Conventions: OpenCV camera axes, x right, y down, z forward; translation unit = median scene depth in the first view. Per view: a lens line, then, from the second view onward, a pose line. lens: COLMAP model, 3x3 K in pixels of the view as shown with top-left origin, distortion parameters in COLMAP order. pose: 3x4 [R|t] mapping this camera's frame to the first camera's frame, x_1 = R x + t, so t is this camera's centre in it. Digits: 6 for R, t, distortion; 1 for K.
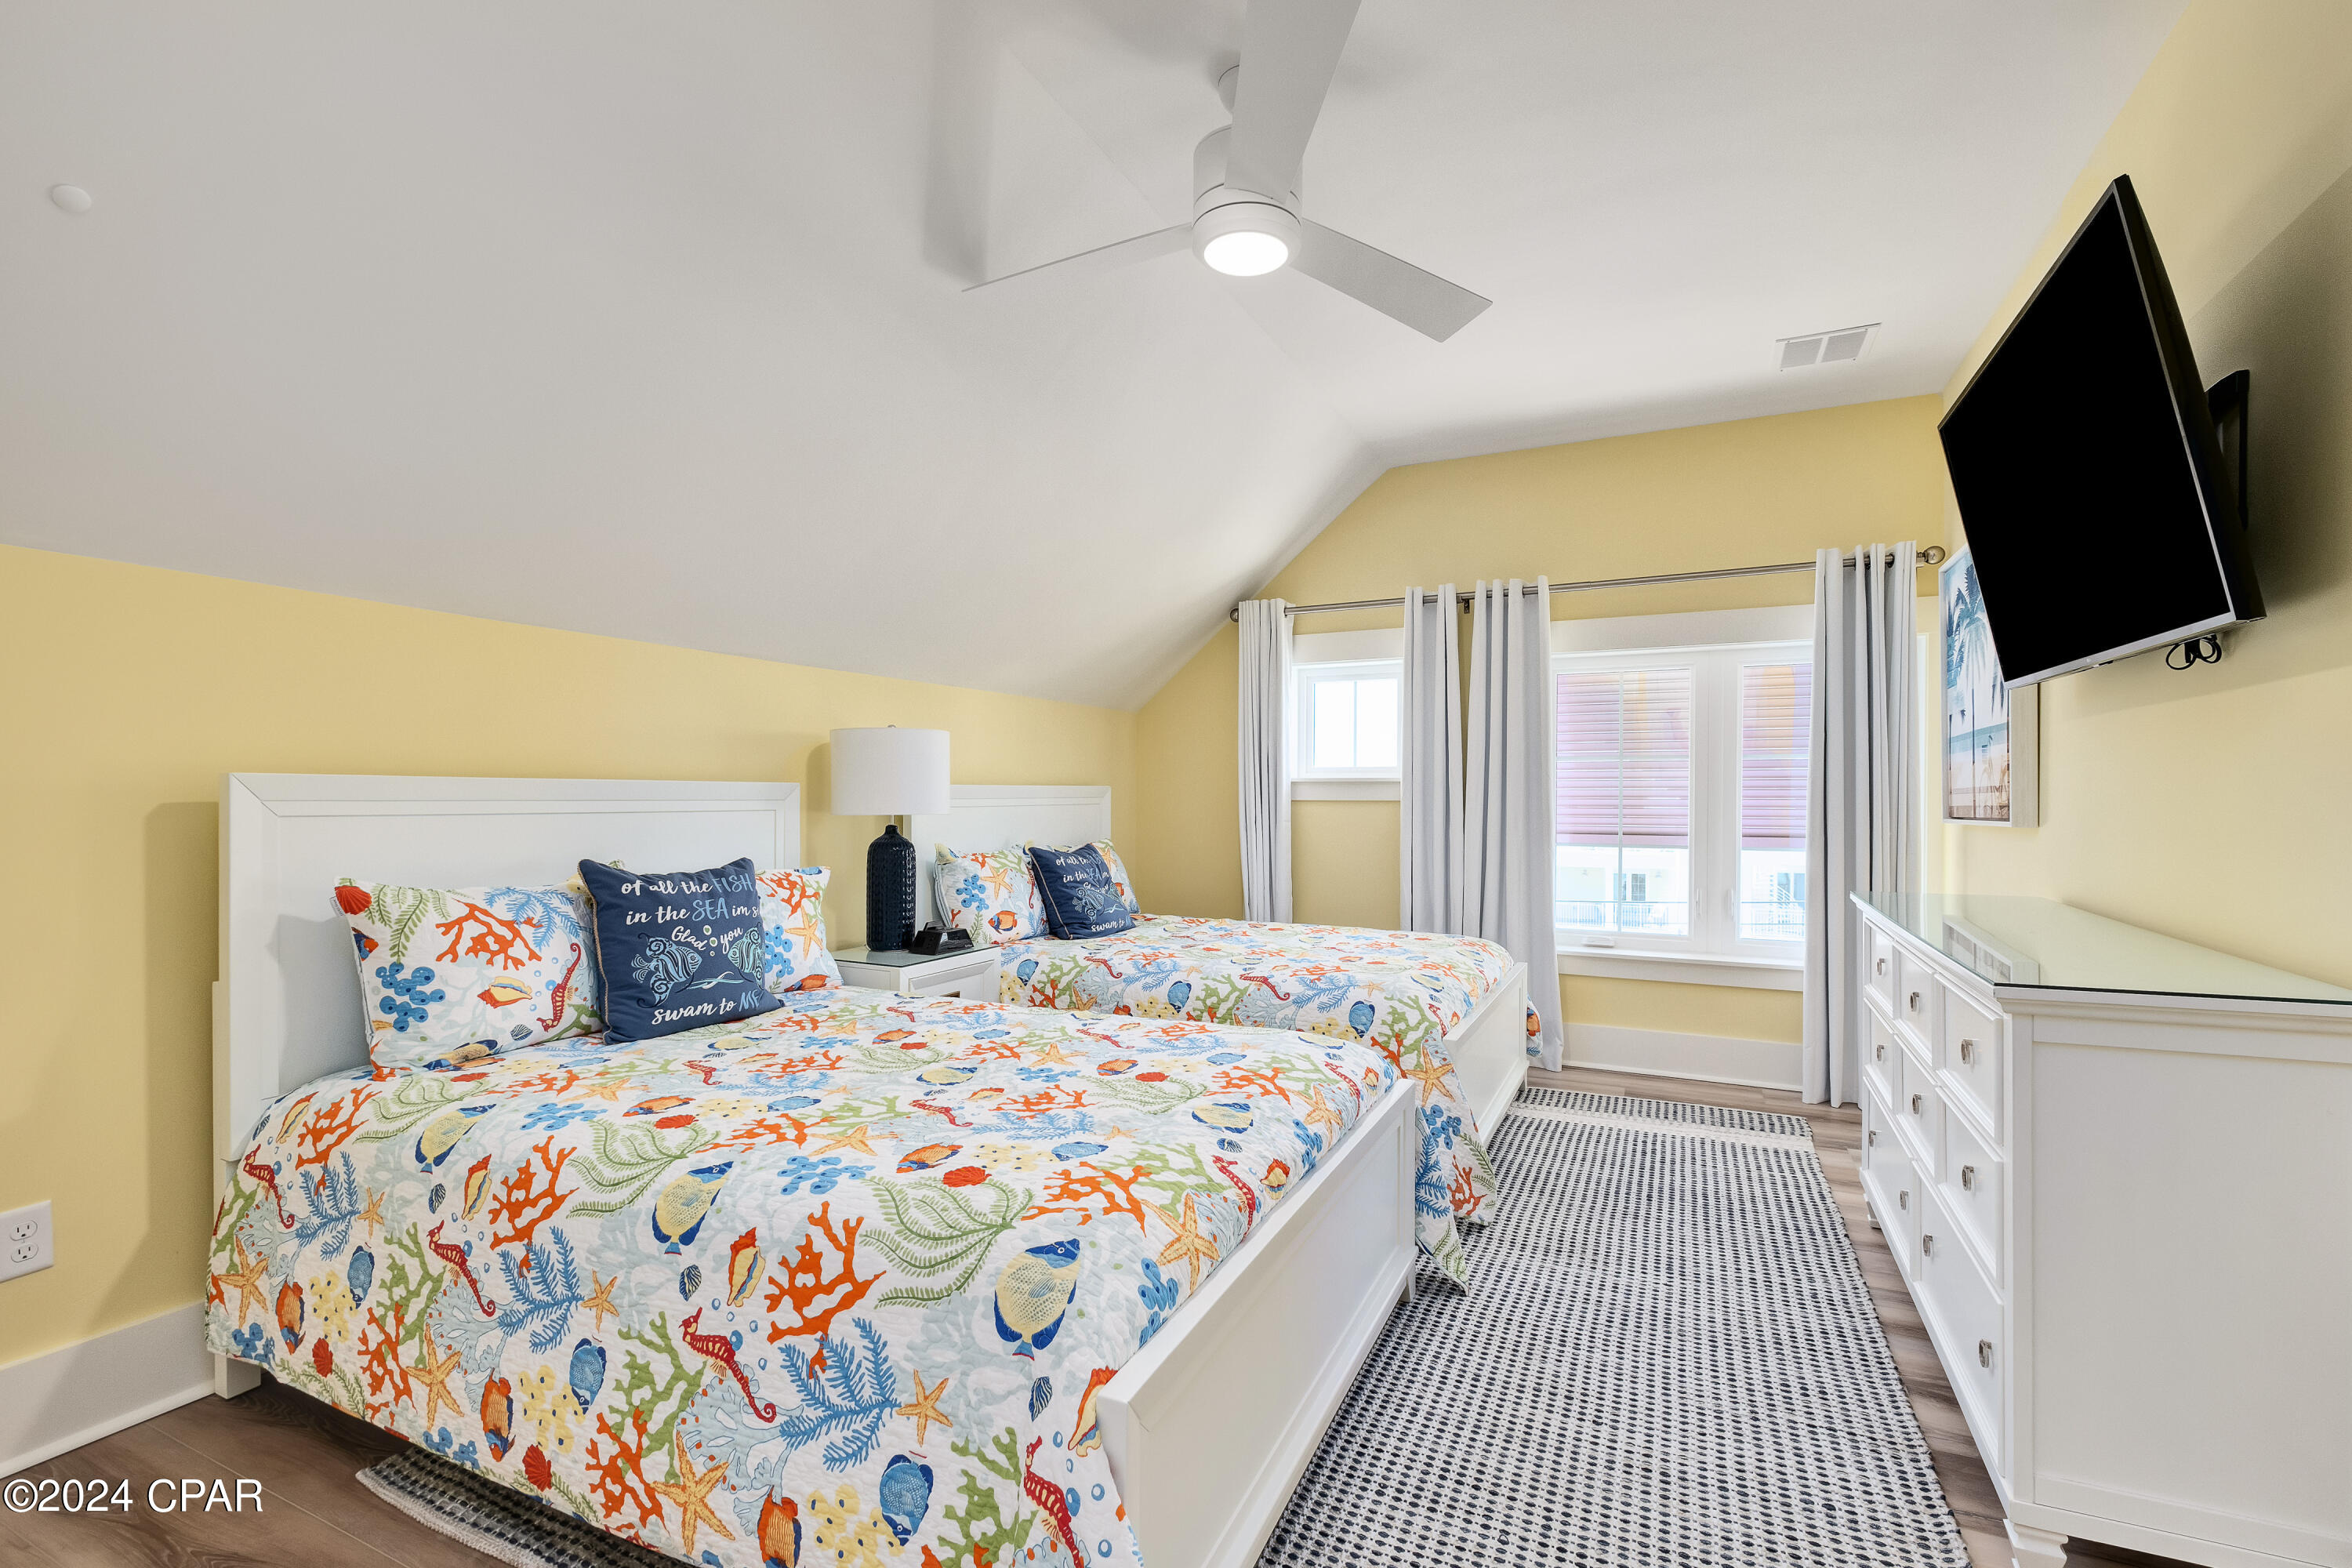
lens RADIAL K [[1028.8, 0, 1177.5], [0, 1028.8, 802.0], [0, 0, 1]] dist [0.002171, 0.000302]
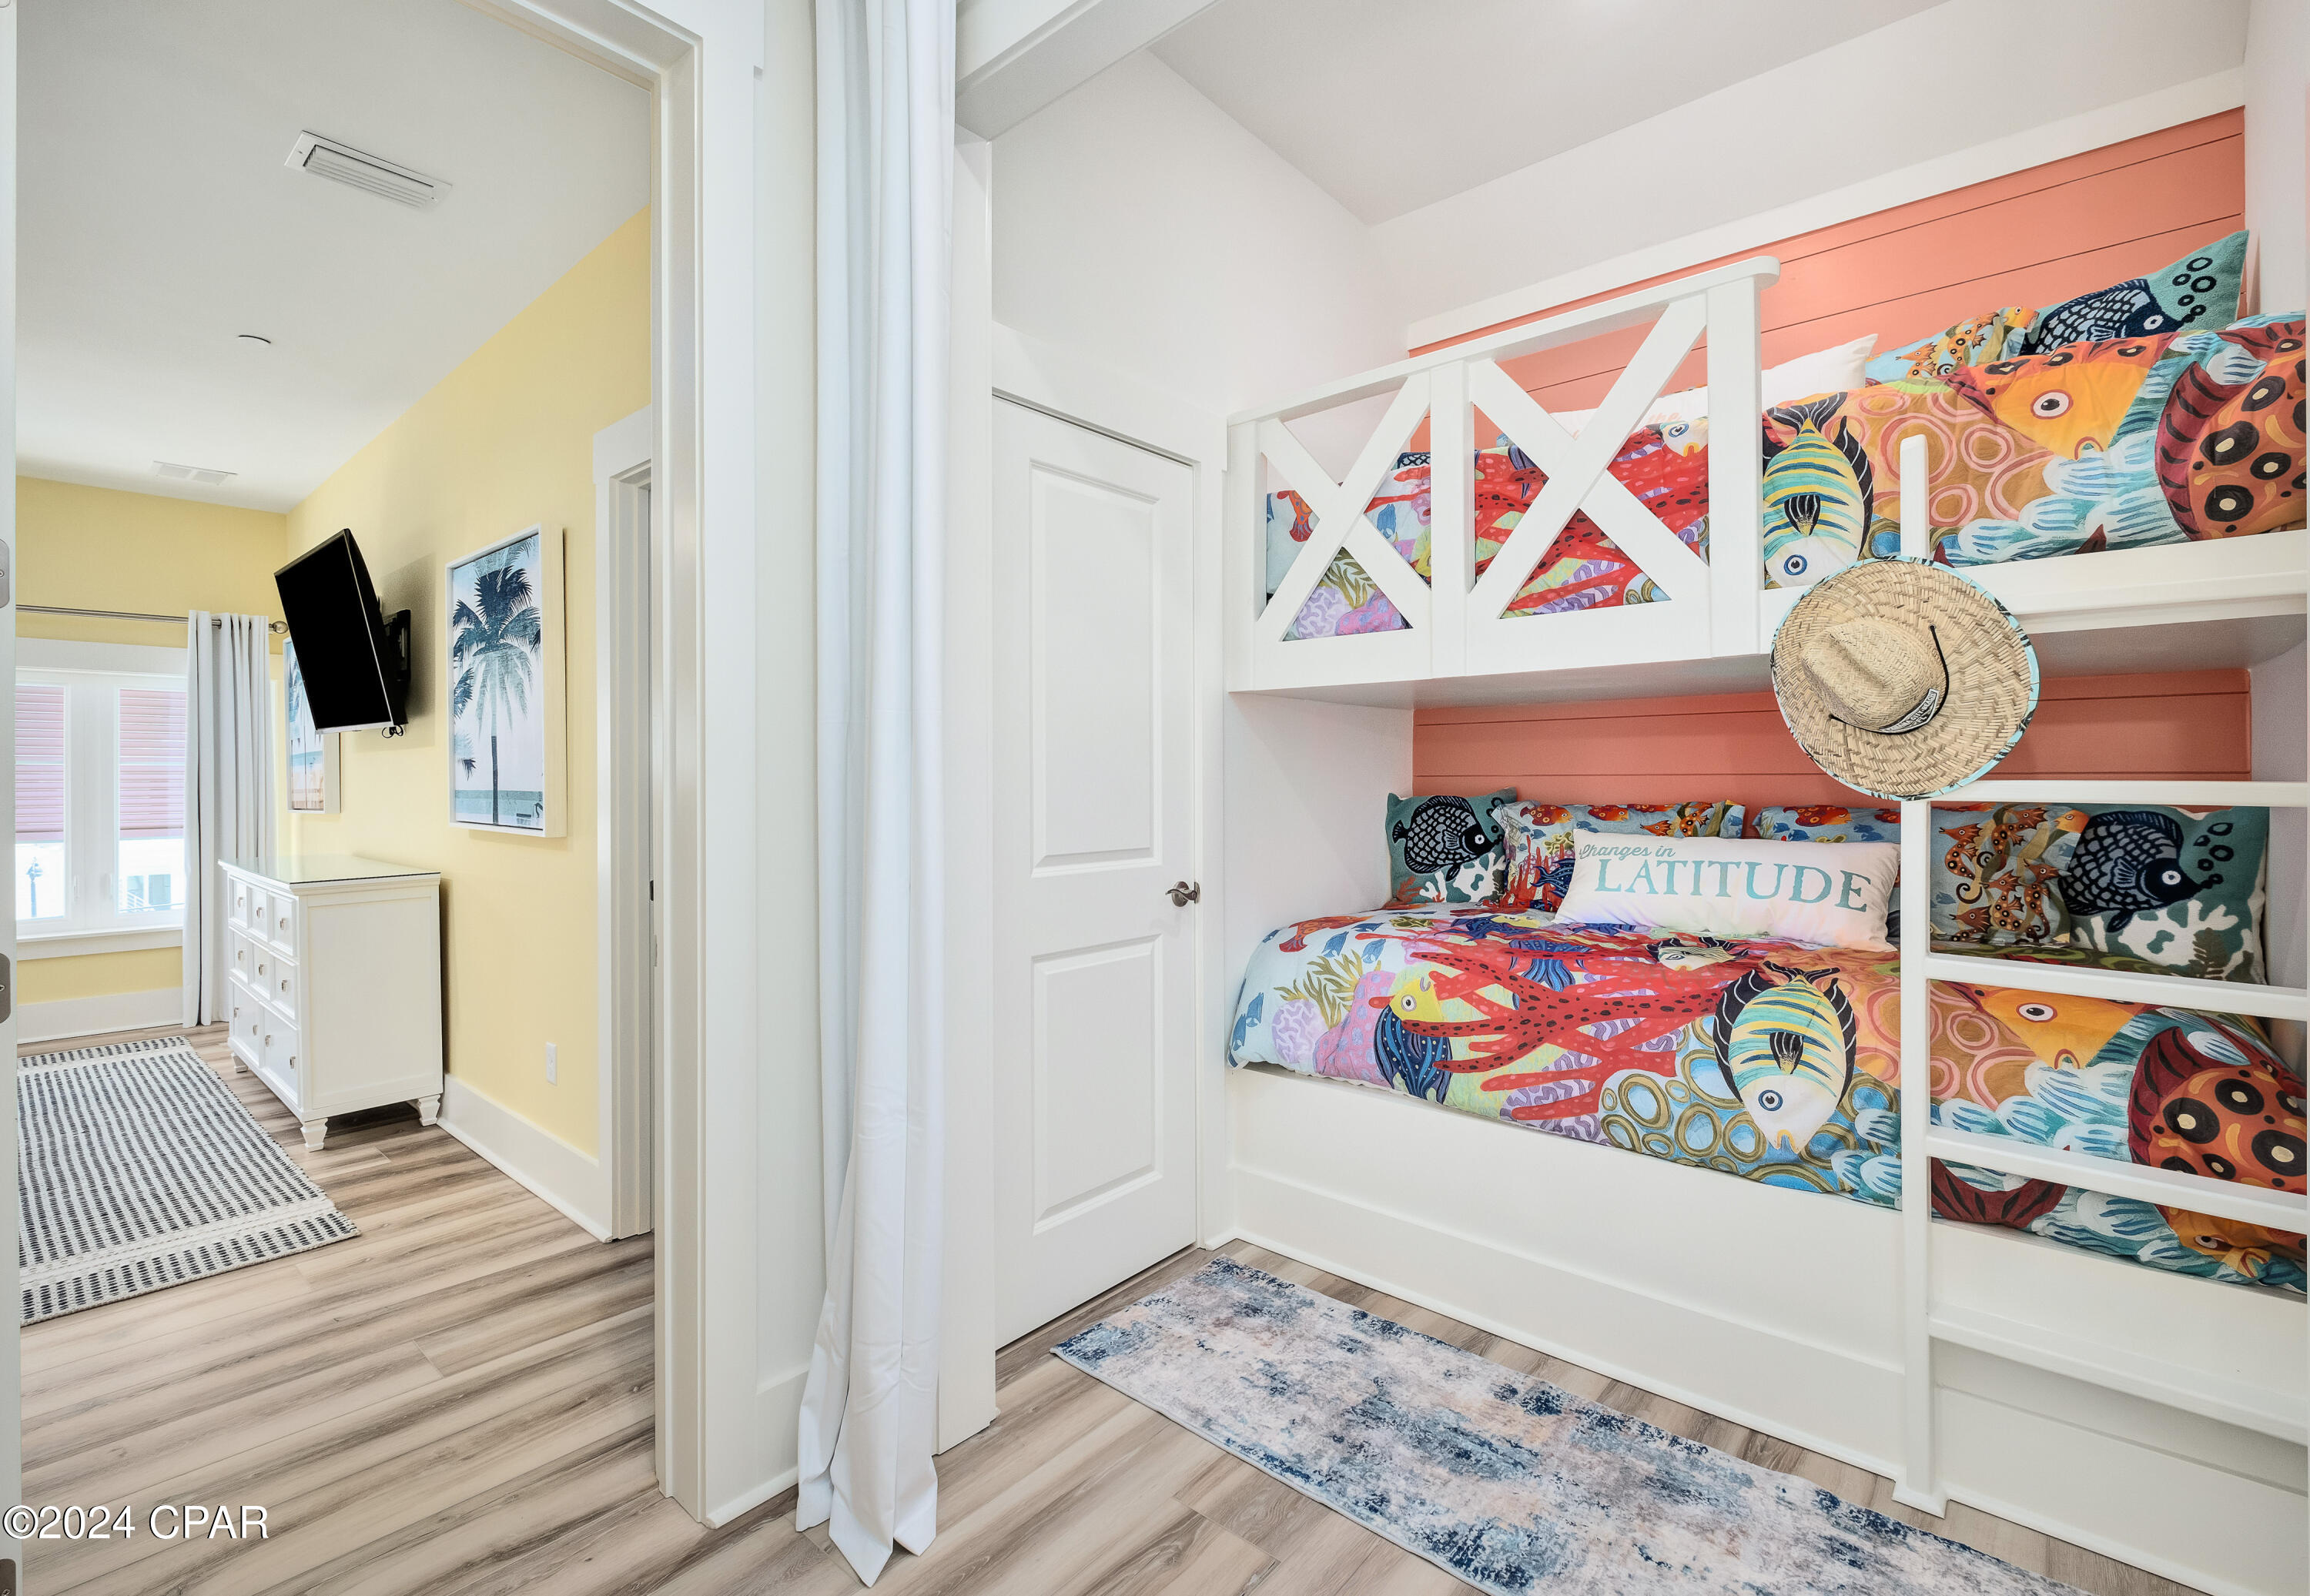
lens RADIAL K [[1062.2, 0, 1148.5], [0, 1062.2, 781.0], [0, 0, 1]] dist [0.001520, -0.009765]
pose [[0.265518, 0.000897, 0.964105, -0.461450], [0.009801, 0.999945, -0.003630, -0.009448], [-0.964056, 0.010413, 0.265495, -0.699482]]
